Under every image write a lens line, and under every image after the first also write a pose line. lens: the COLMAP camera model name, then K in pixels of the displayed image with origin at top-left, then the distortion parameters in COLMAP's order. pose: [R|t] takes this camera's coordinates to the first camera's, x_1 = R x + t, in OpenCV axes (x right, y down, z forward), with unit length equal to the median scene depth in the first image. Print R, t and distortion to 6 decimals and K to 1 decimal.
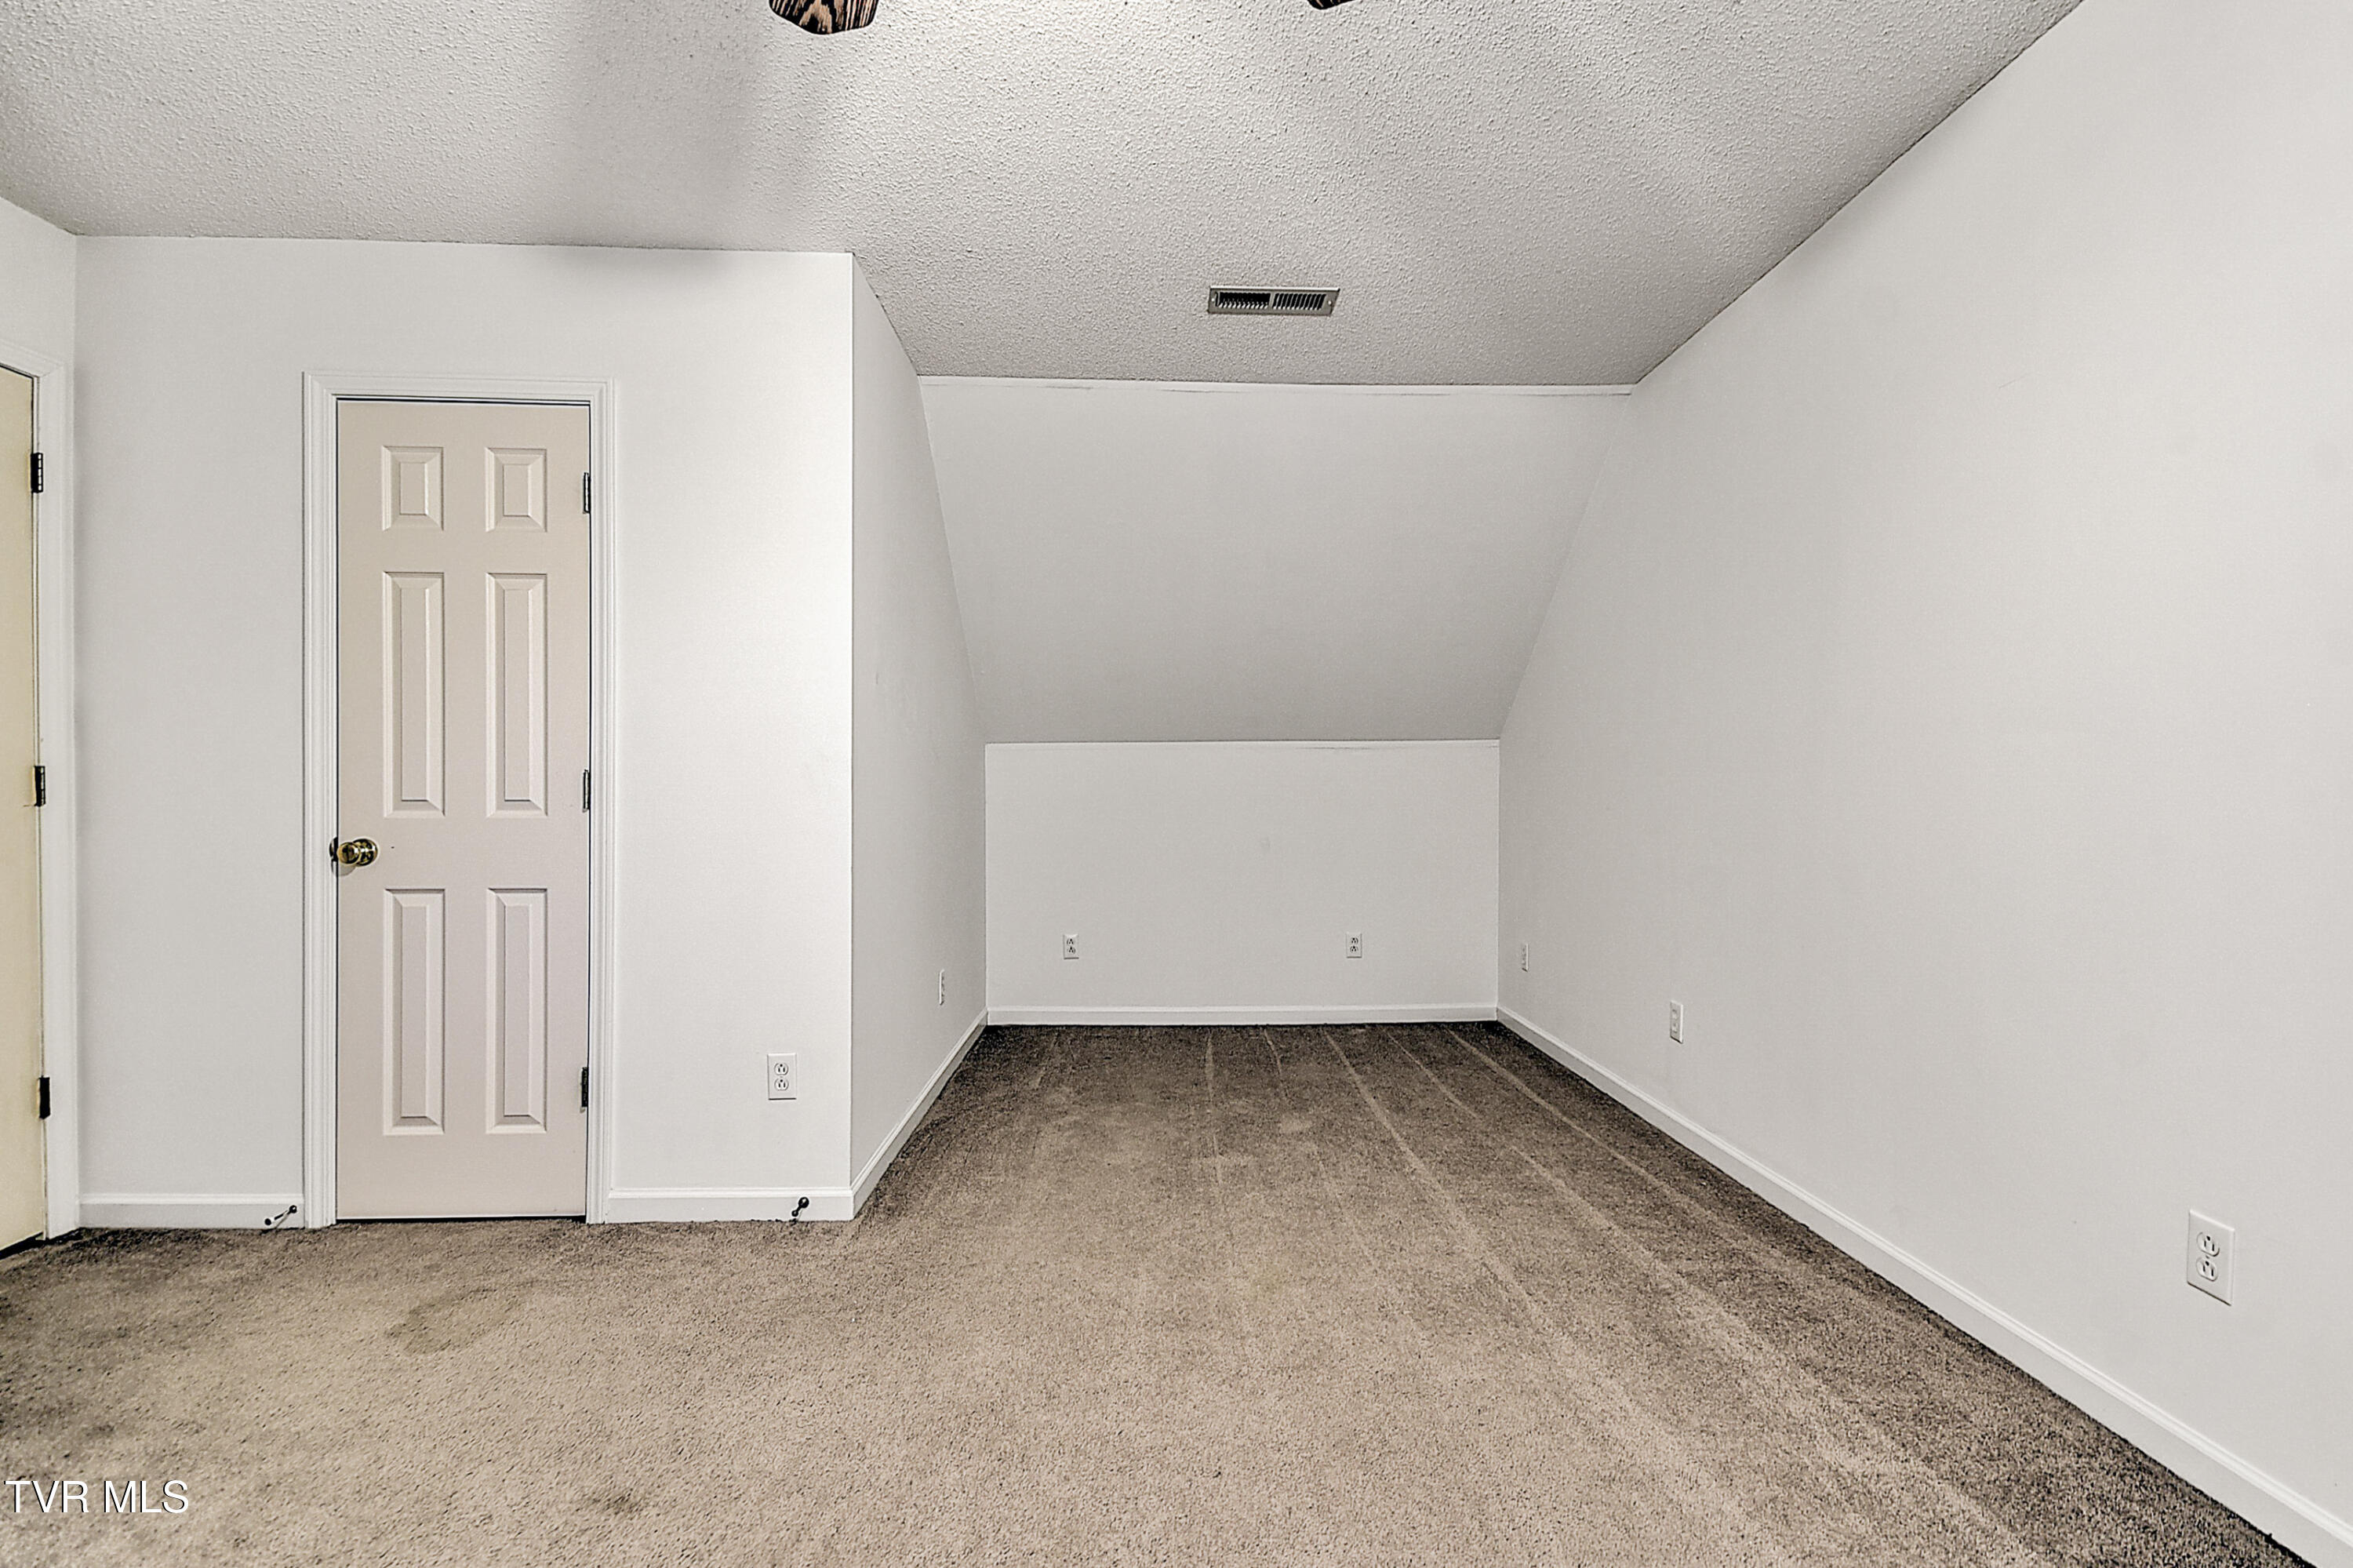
lens RADIAL K [[1003.4, 0, 1176.5], [0, 1003.4, 784.0], [0, 0, 1]] dist [0.020637, -0.008482]
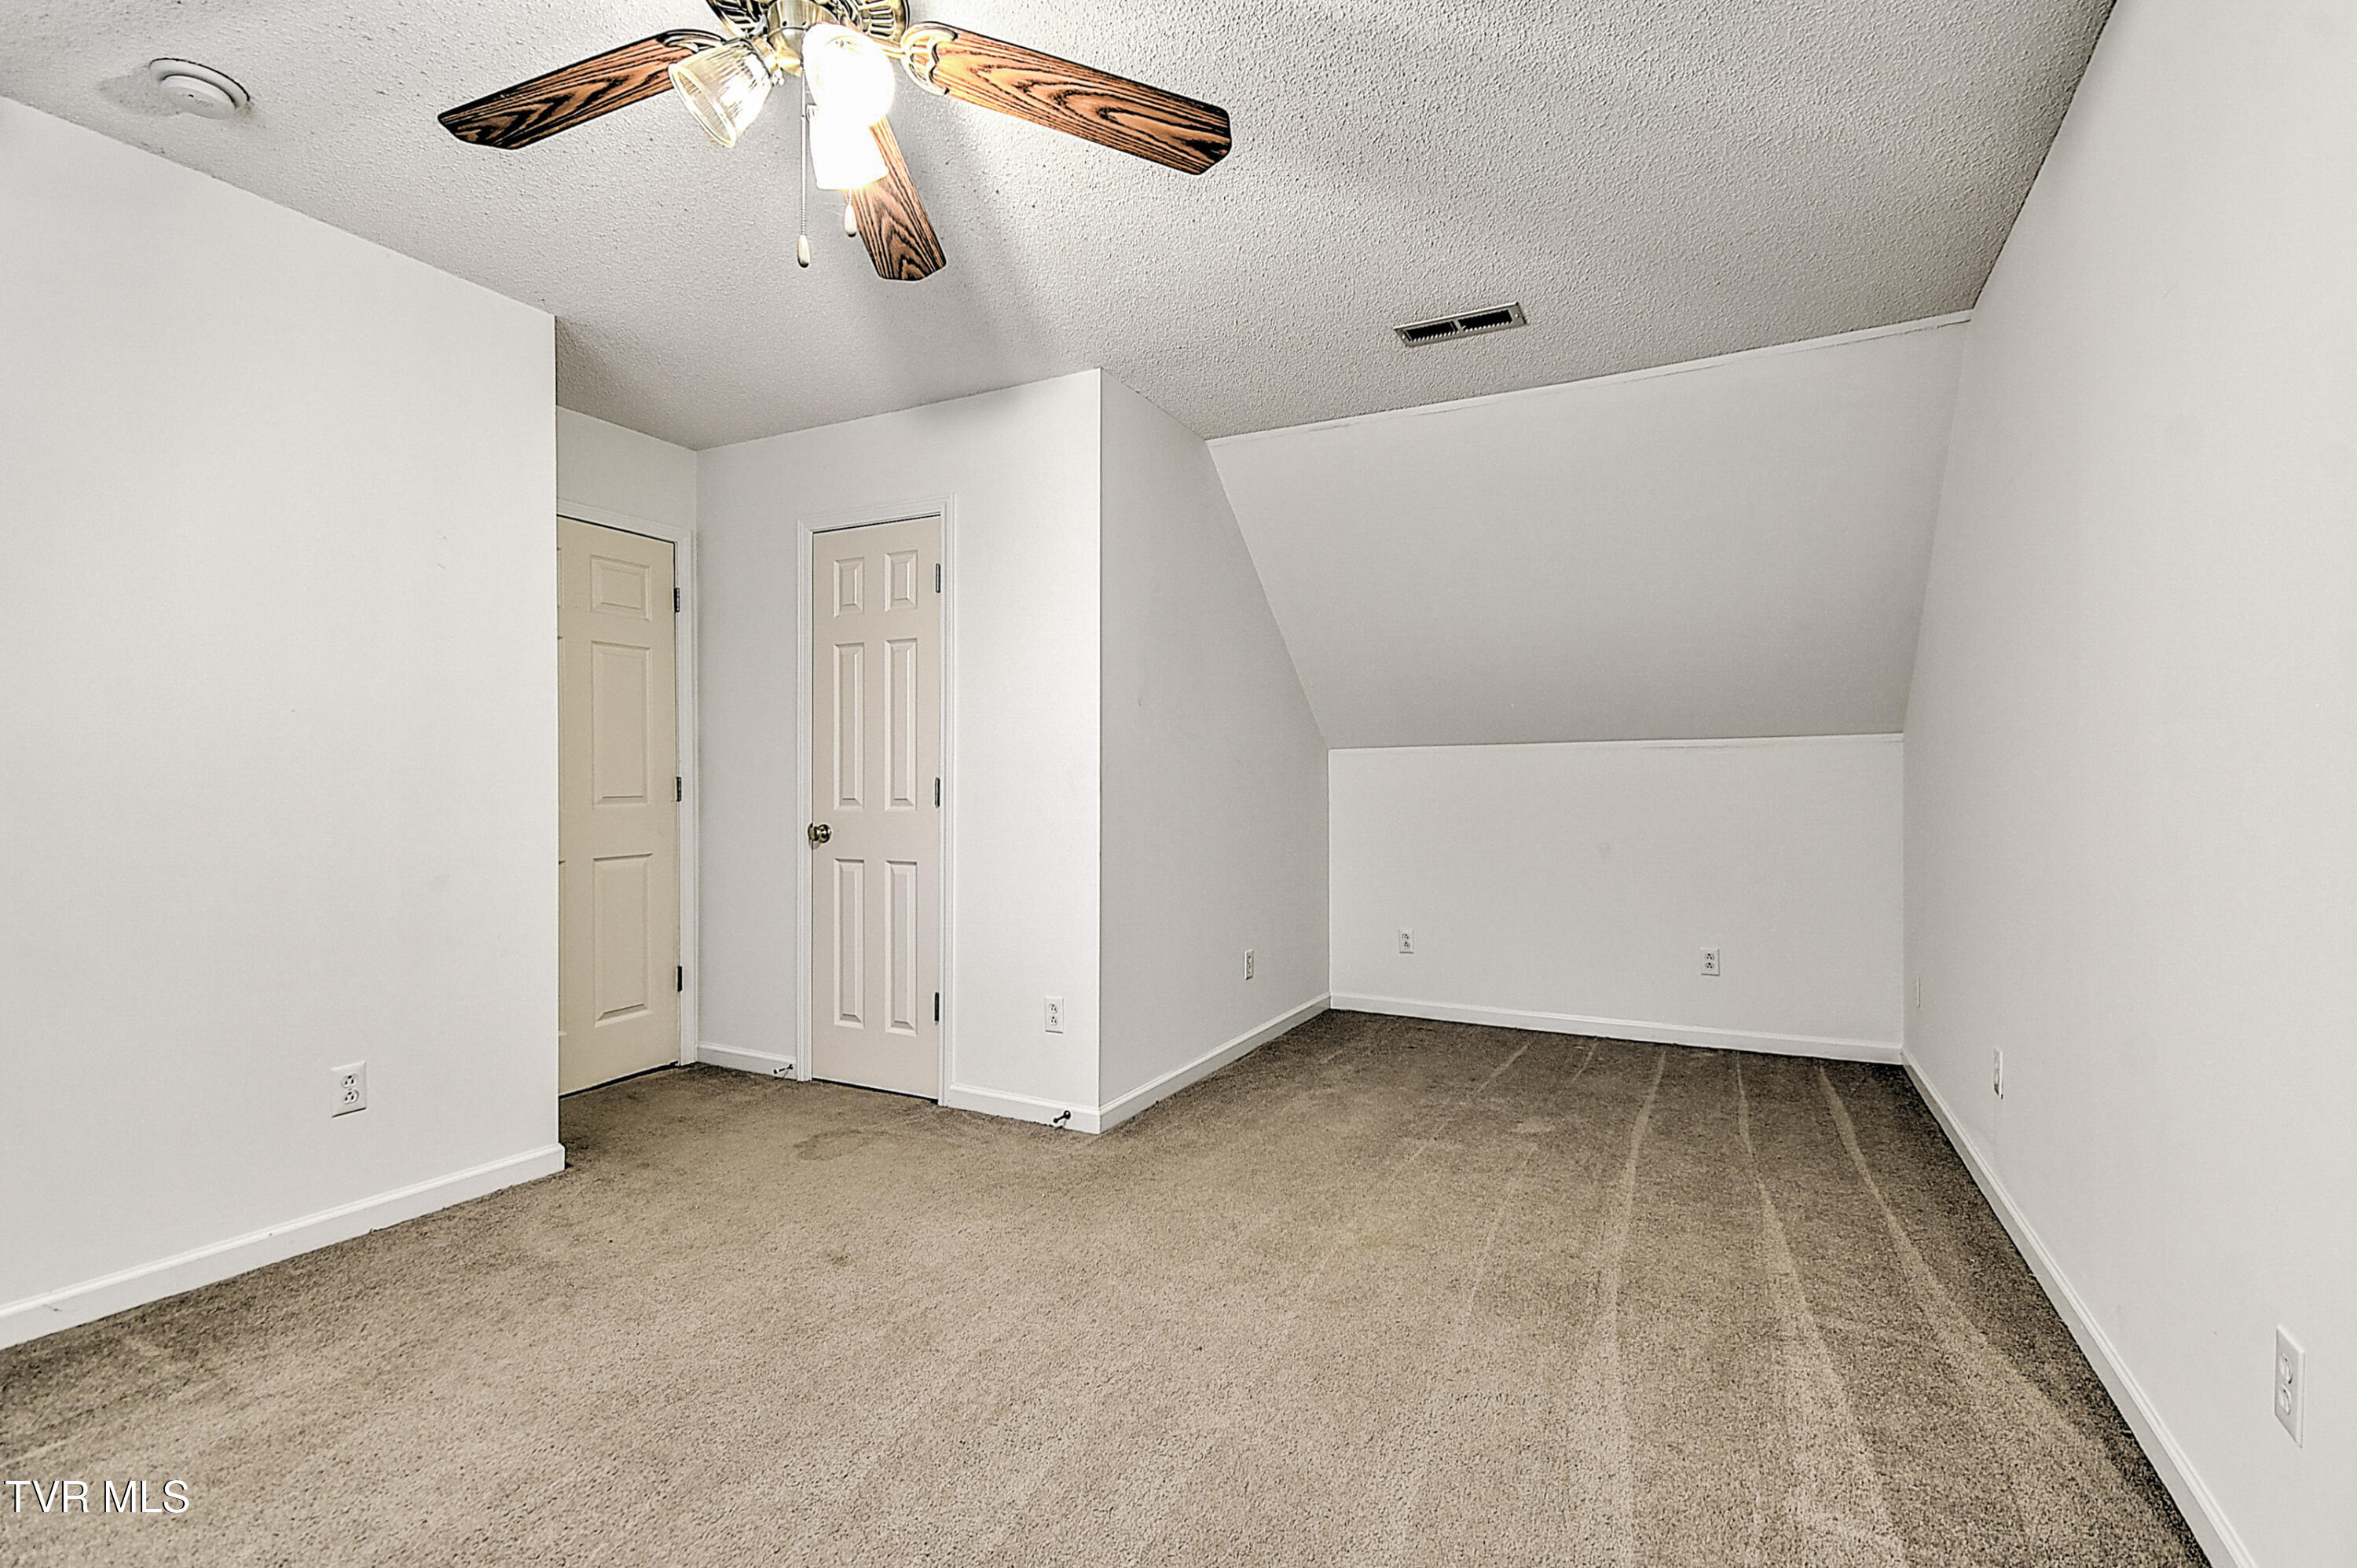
lens RADIAL K [[1035.6, 0, 1237.2], [0, 1035.6, 778.7], [0, 0, 1]] dist [0.013349, -0.000154]
pose [[0.885139, -0.004261, -0.465307, 0.432392], [0.002453, 0.999987, -0.004490, -0.005111], [0.465320, 0.002833, 0.885138, -0.067250]]
